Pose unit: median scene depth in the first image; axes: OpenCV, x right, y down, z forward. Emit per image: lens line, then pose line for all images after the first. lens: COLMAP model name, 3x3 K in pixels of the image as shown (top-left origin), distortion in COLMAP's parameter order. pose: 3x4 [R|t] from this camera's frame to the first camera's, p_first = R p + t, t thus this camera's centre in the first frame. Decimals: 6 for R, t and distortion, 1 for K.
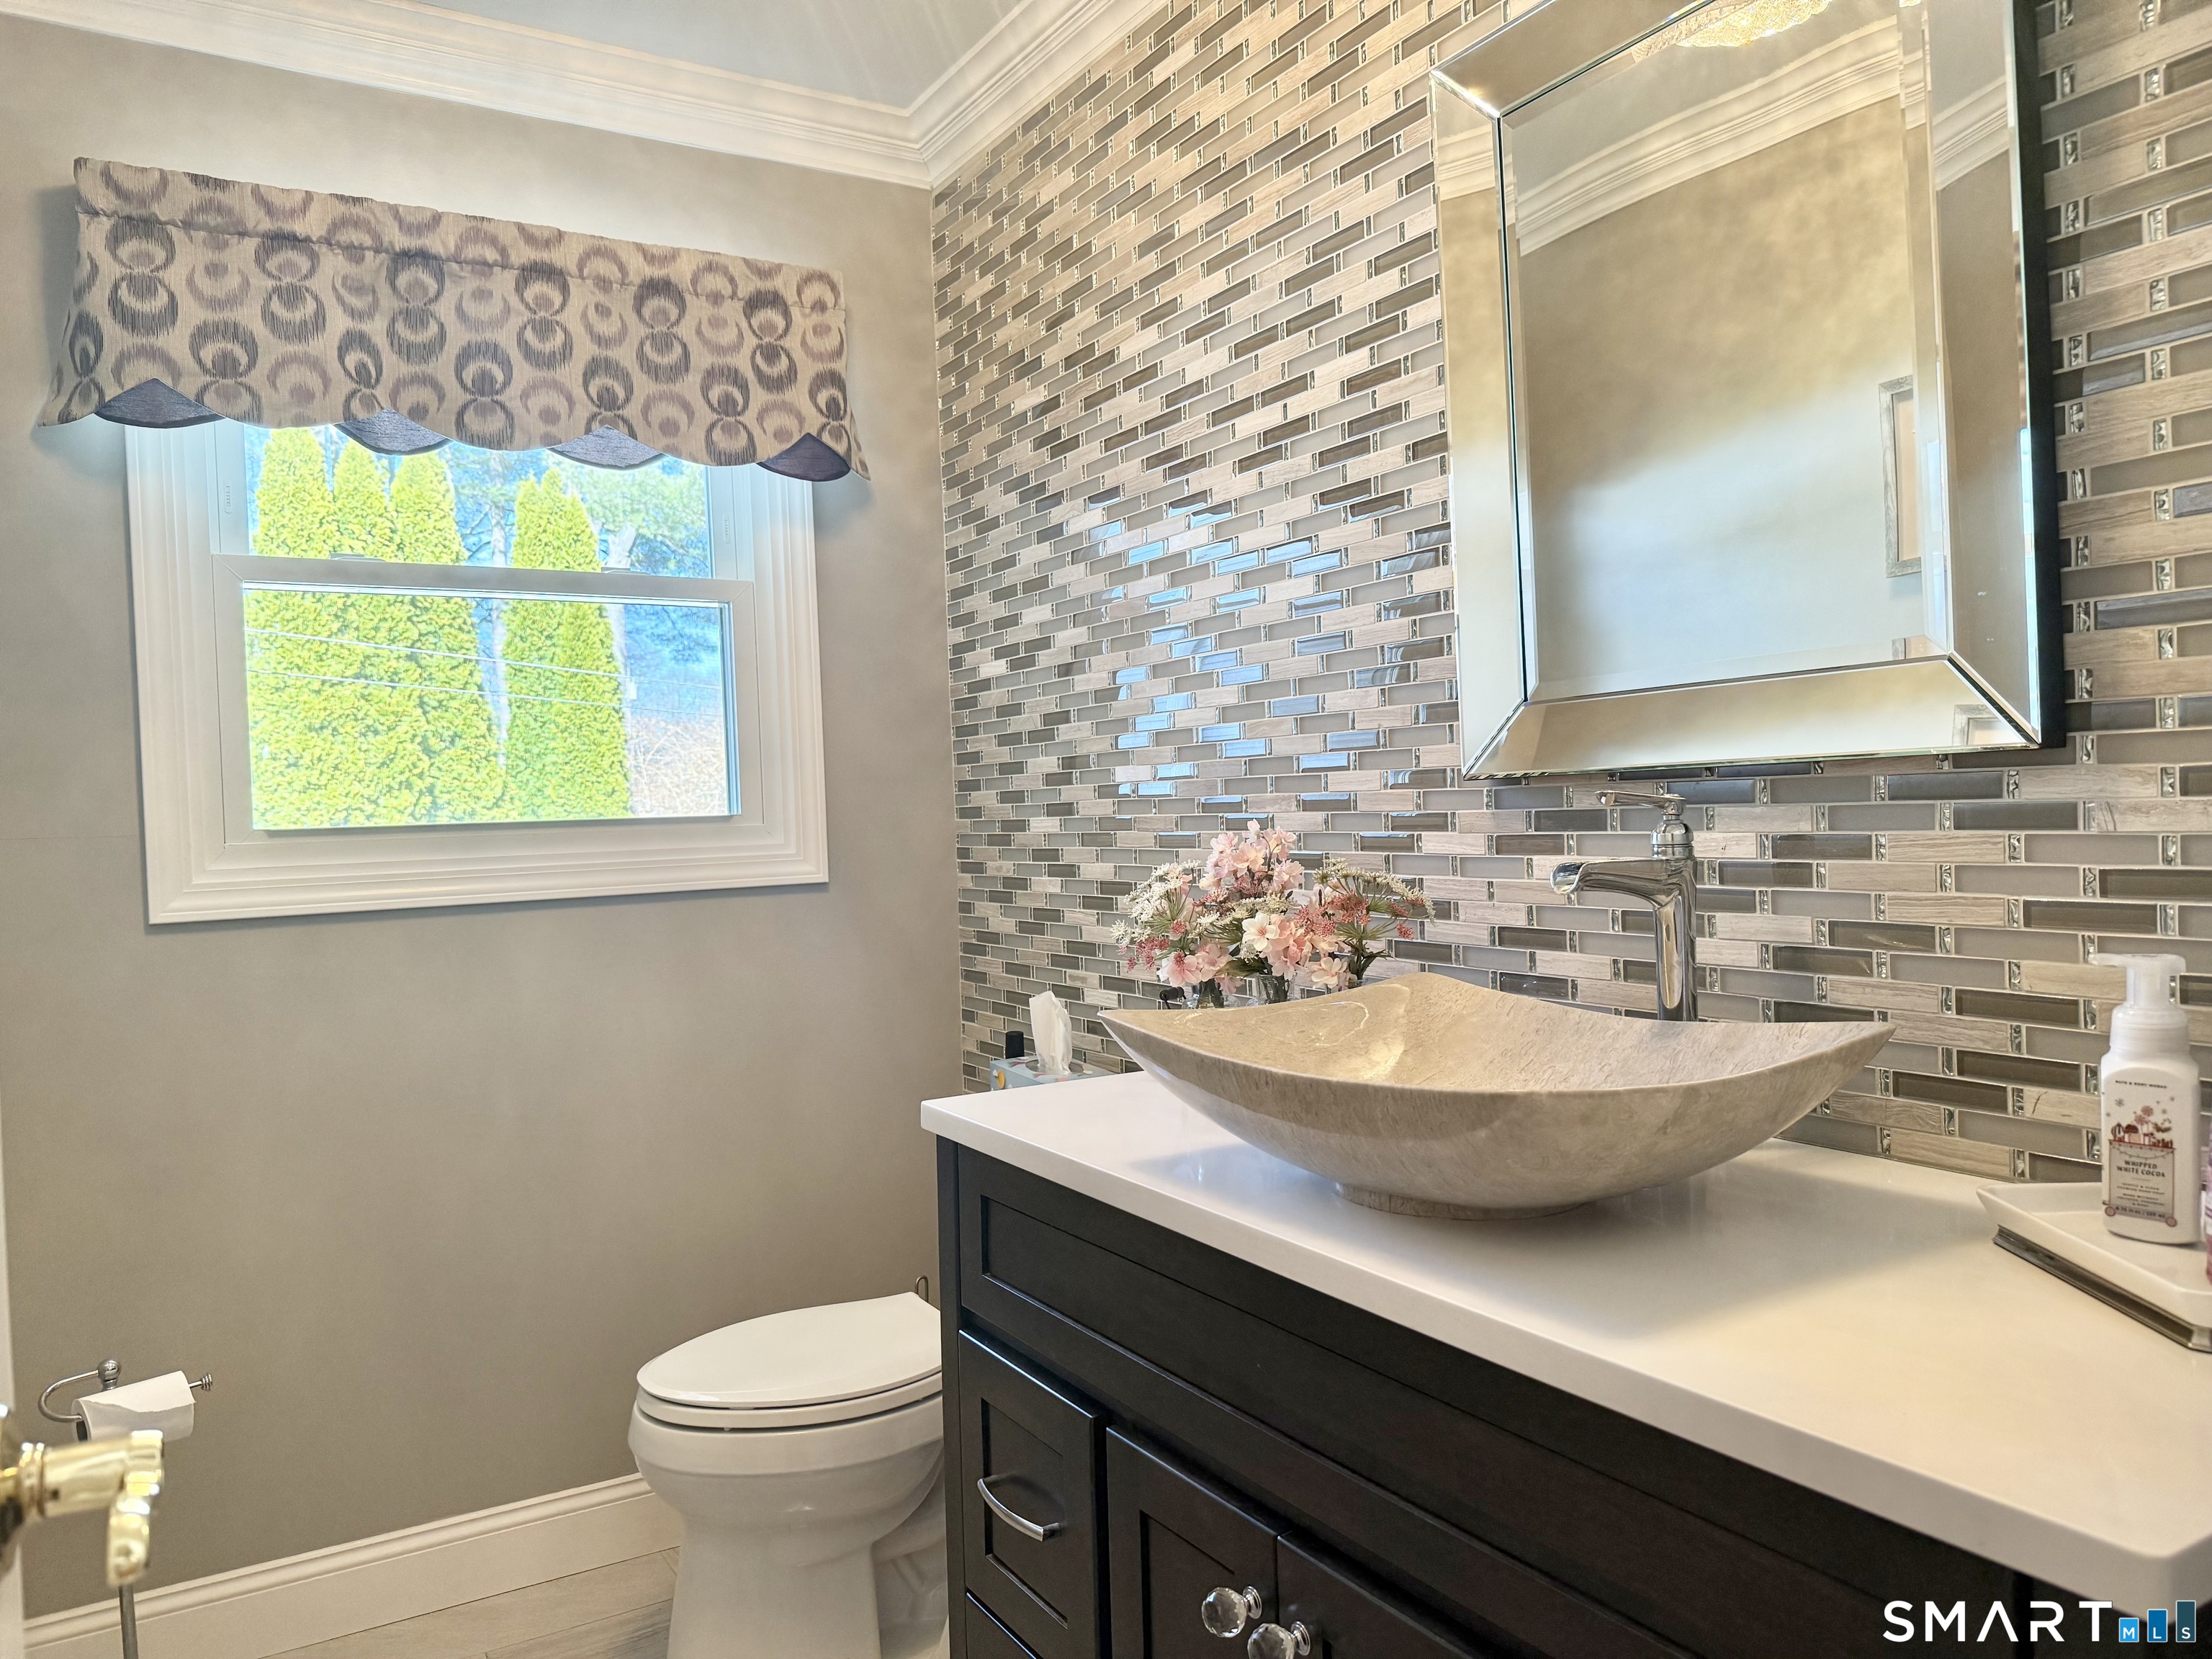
lens RADIAL K [[1548.4, 0, 1086.2], [0, 1548.4, 824.2], [0, 0, 1]] dist [0.069693, -0.088933]
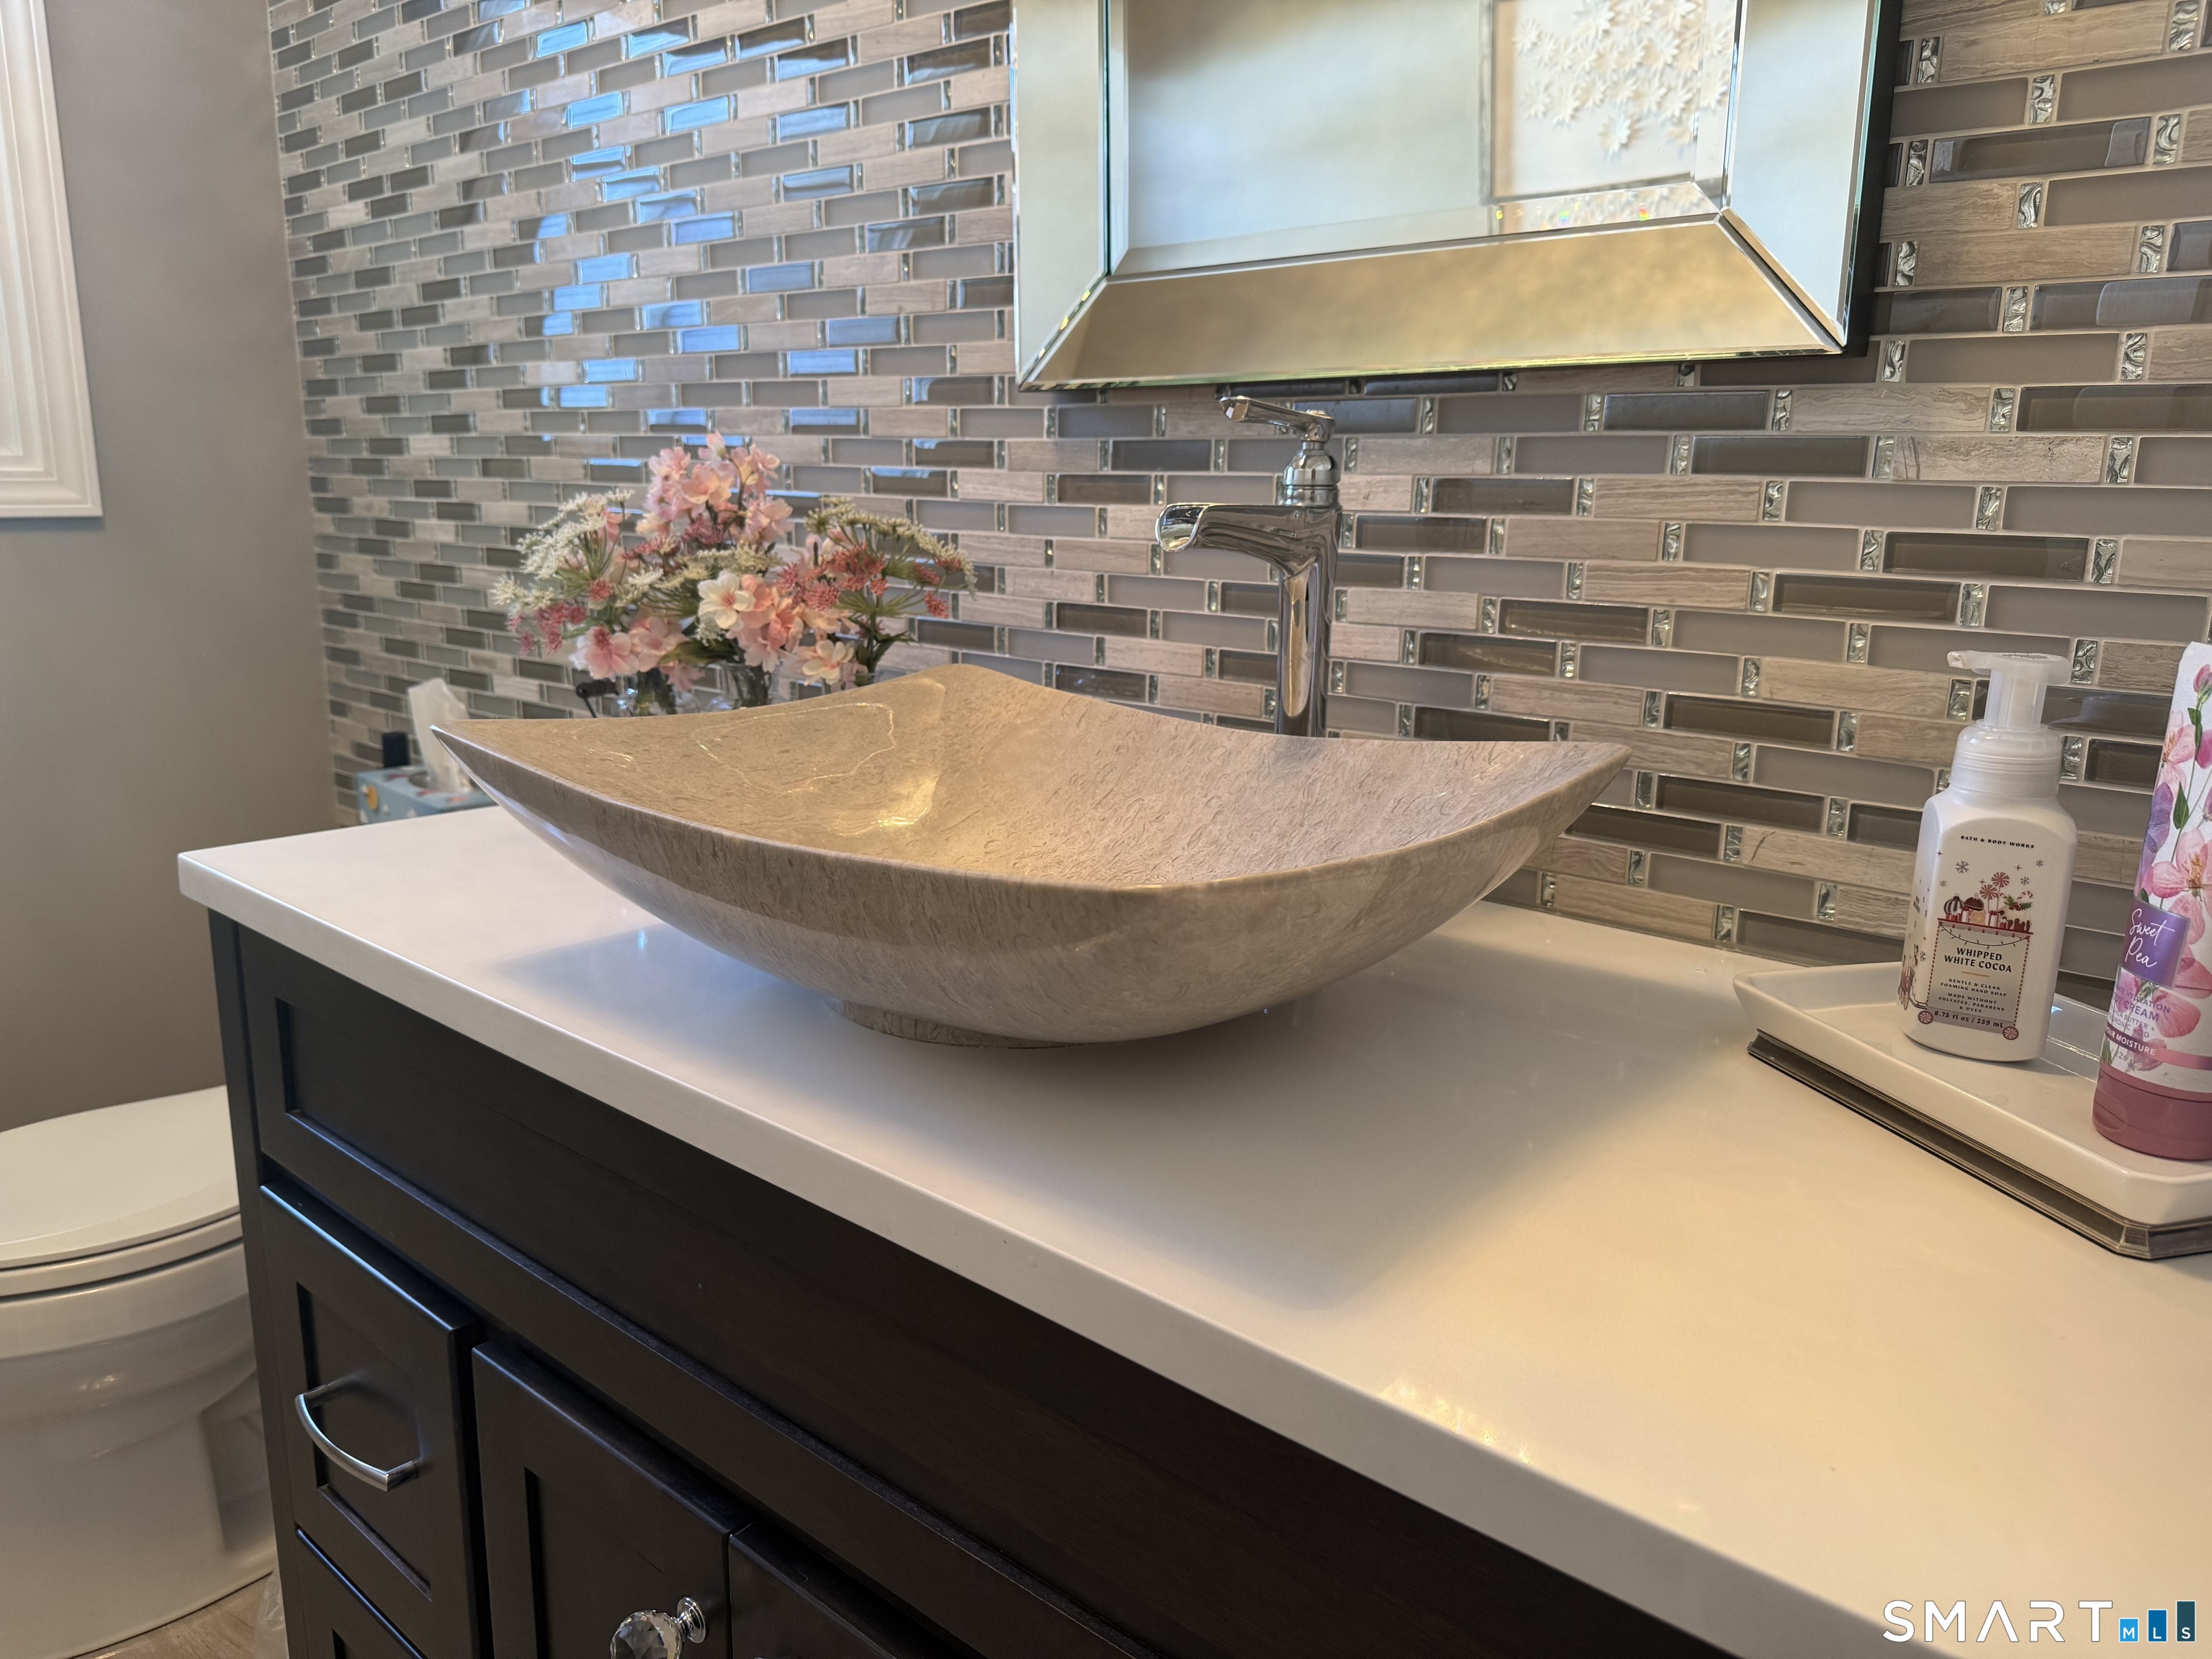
lens RADIAL K [[1548.4, 0, 1108.1], [0, 1548.4, 826.6], [0, 0, 1]] dist [0.069693, -0.088933]
pose [[0.945994, -0.021364, 0.323479, 0.050799], [-0.045044, 0.979485, 0.196419, 0.026442], [-0.321039, -0.200382, 0.925625, 0.309715]]
